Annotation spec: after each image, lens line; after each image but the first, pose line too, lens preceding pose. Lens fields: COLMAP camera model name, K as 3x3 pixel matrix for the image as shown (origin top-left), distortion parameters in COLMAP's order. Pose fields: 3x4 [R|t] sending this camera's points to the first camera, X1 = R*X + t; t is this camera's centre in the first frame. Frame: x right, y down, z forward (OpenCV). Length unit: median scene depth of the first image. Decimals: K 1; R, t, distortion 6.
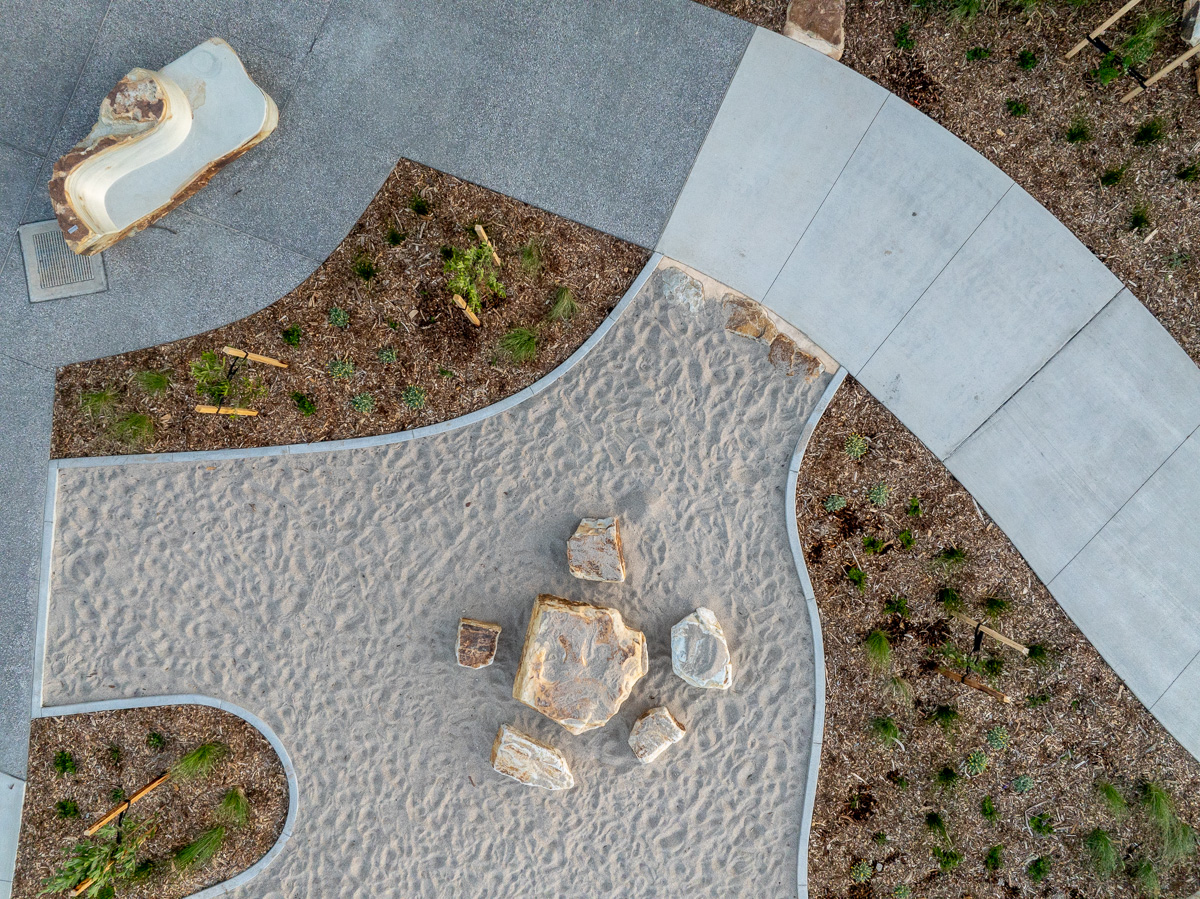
lens RADIAL K [[848.6, 0, 597.0], [0, 848.6, 451.3], [0, 0, 1]] dist [-0.045902, 0.011100]
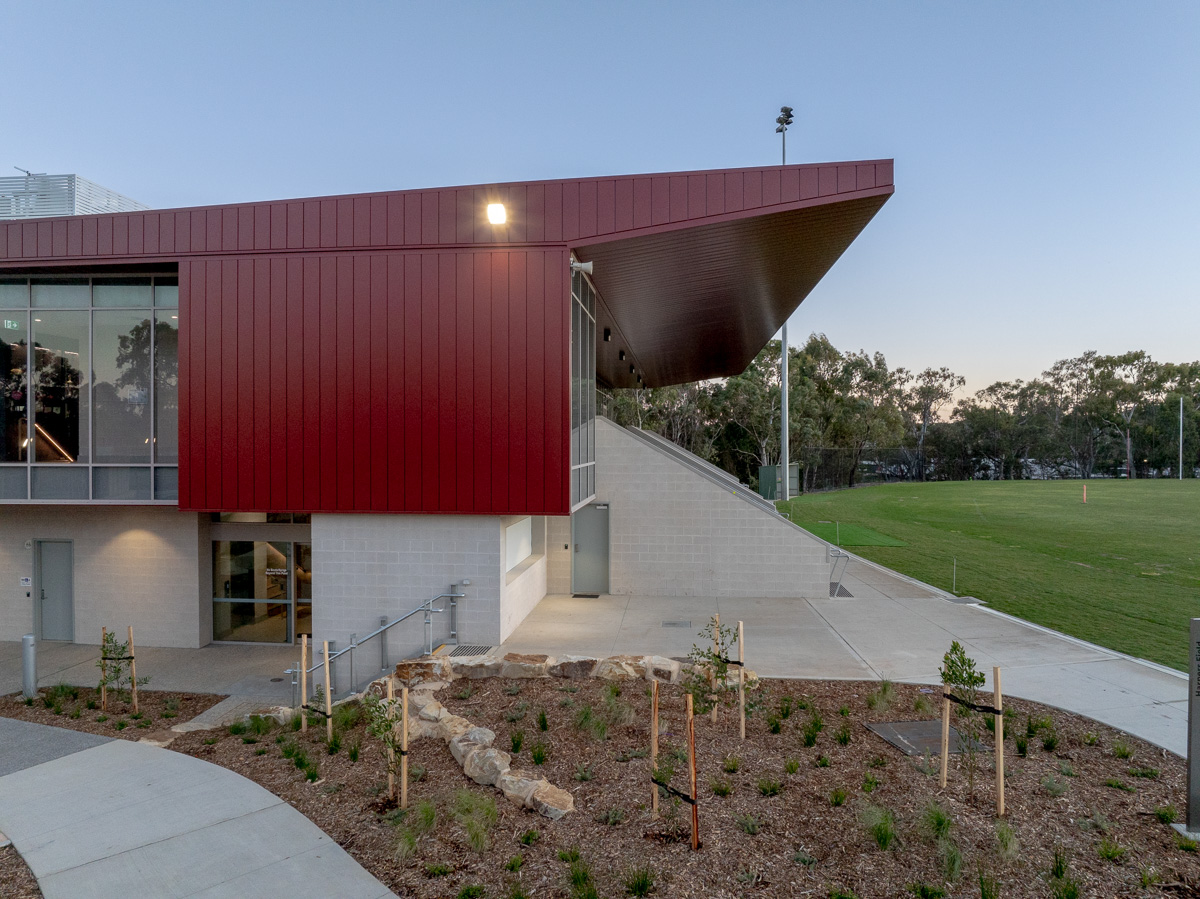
lens RADIAL K [[848.6, 0, 600.4], [0, 848.6, 448.8], [0, 0, 1]] dist [-0.045902, 0.011100]
pose [[0.999880, 0.000225, -0.015487, 1.081360], [-0.015487, -0.001486, -0.999879, 0.977344], [-0.000248, 0.999999, -0.001483, 0.483959]]
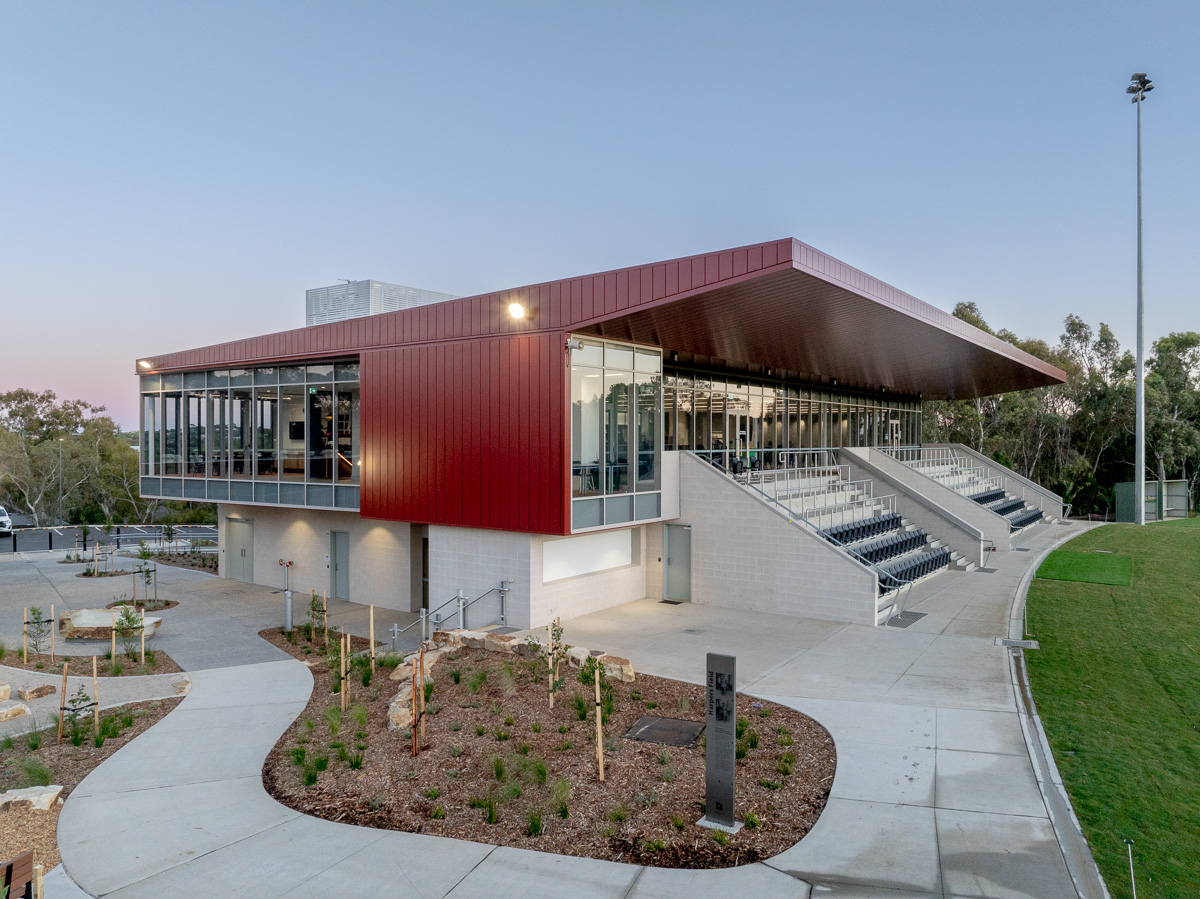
lens RADIAL K [[848.6, 0, 596.5], [0, 848.6, 451.1], [0, 0, 1]] dist [-0.045902, 0.011100]
pose [[0.854979, 0.006974, -0.518616, 2.214586], [-0.518627, -0.000205, -0.855000, 1.139441], [-0.006070, 0.999976, 0.003441, 0.384907]]
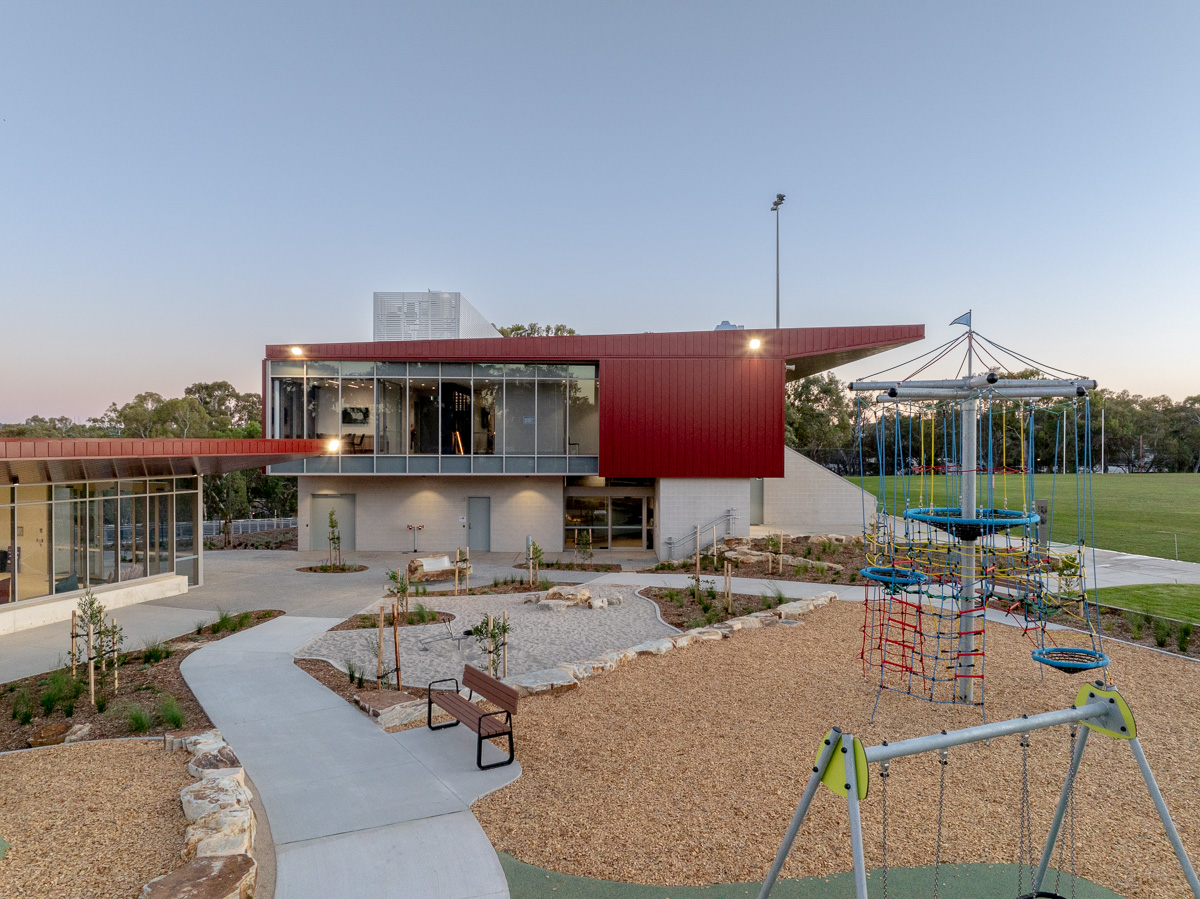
lens RADIAL K [[848.6, 0, 597.5], [0, 848.6, 445.4], [0, 0, 1]] dist [-0.045902, 0.011100]
pose [[0.997162, 0.002160, 0.075258, -0.131556], [0.075270, -0.006193, -0.997144, 3.020323], [-0.001688, 0.999978, -0.006338, 0.494850]]
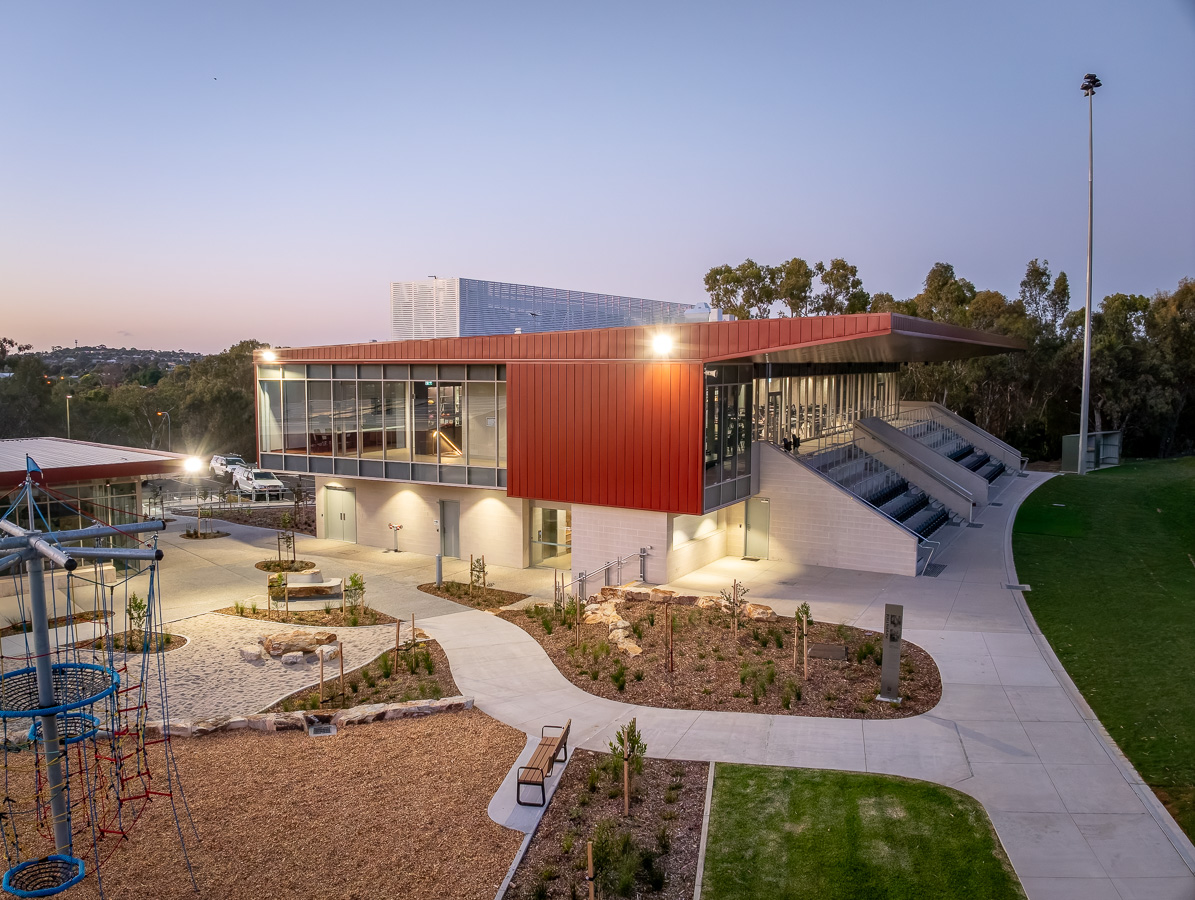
lens RADIAL K [[928.7, 0, 554.2], [0, 928.7, 452.7], [0, 0, 1]] dist [-0.098683, -0.027070]
pose [[0.883342, 0.046182, -0.466448, 2.042389], [-0.468709, 0.078039, -0.879899, 2.362989], [-0.004234, 0.995880, 0.090581, 0.103736]]
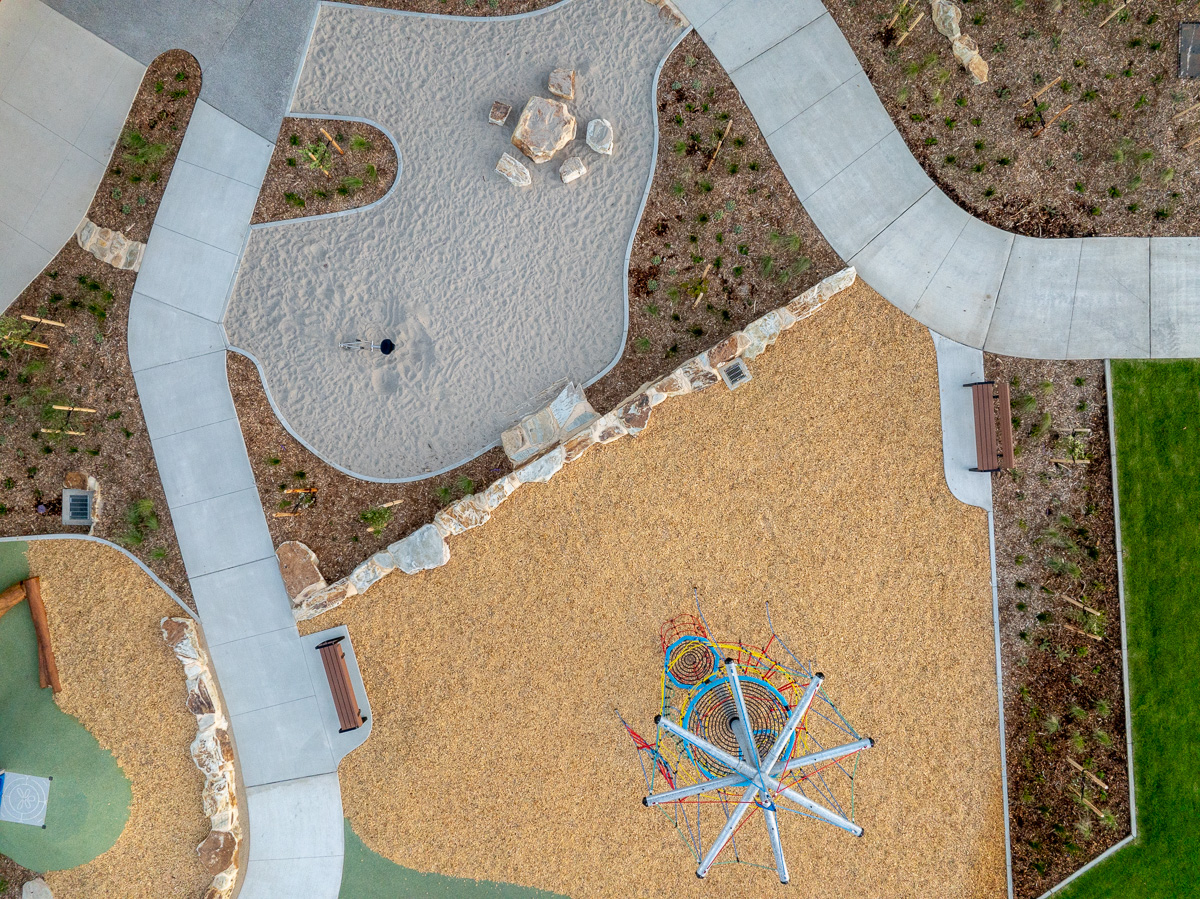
lens RADIAL K [[848.6, 0, 599.4], [0, 848.6, 447.3], [0, 0, 1]] dist [-0.045902, 0.011100]
pose [[0.980789, 0.195041, -0.003519, 0.277320], [-0.195033, 0.980793, 0.002548, 0.992559], [0.003949, -0.001812, 0.999991, -1.133967]]
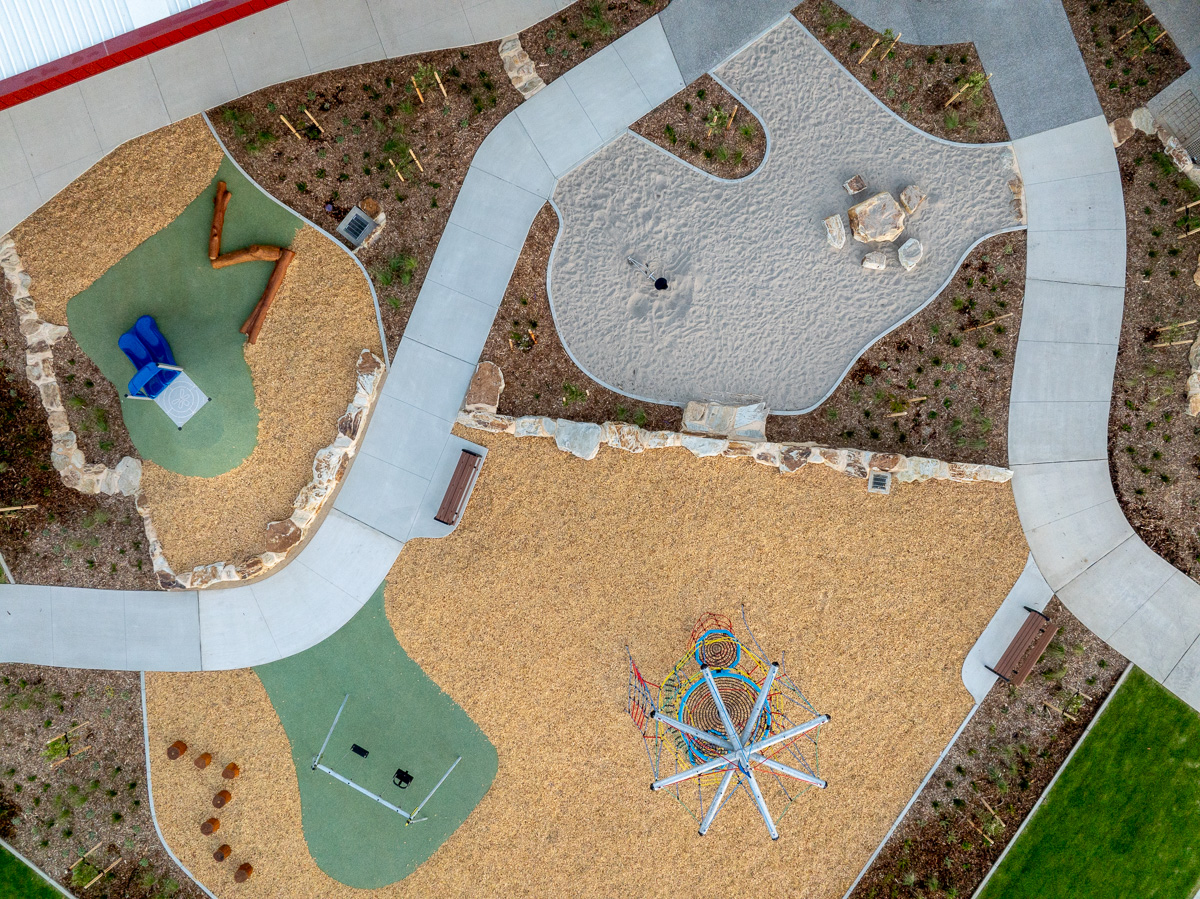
lens RADIAL K [[848.6, 0, 598.4], [0, 848.6, 447.5], [0, 0, 1]] dist [-0.045902, 0.011100]
pose [[0.657557, 0.753397, 0.003365, -0.062798], [-0.753399, 0.657563, -0.000764, 1.310113], [-0.002788, -0.002033, 0.999994, -1.510892]]
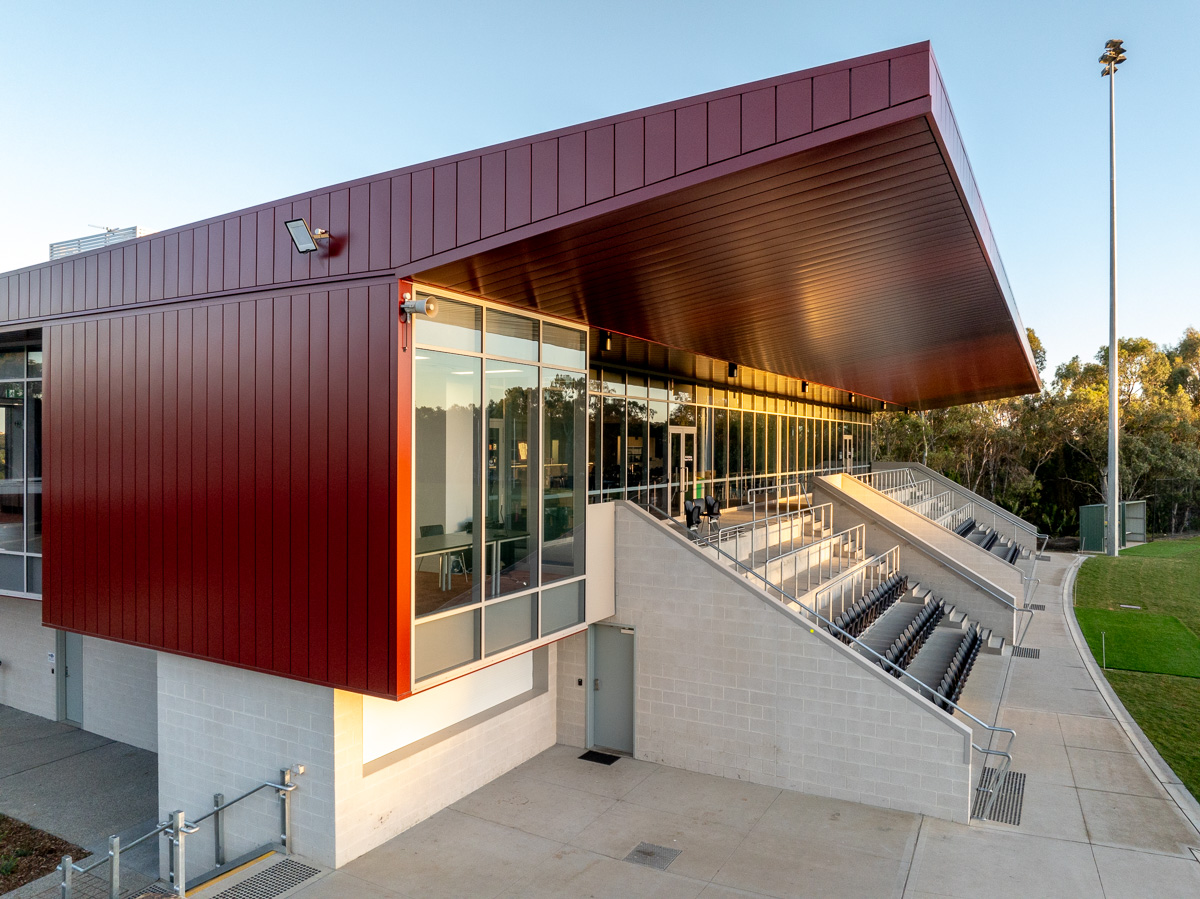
lens RADIAL K [[848.6, 0, 596.7], [0, 848.6, 448.9], [0, 0, 1]] dist [-0.045902, 0.011100]
pose [[0.911880, 0.006685, -0.410403, 1.659799], [-0.410353, -0.007627, -0.911895, 0.158315], [-0.009226, 0.999949, -0.004211, 0.297816]]
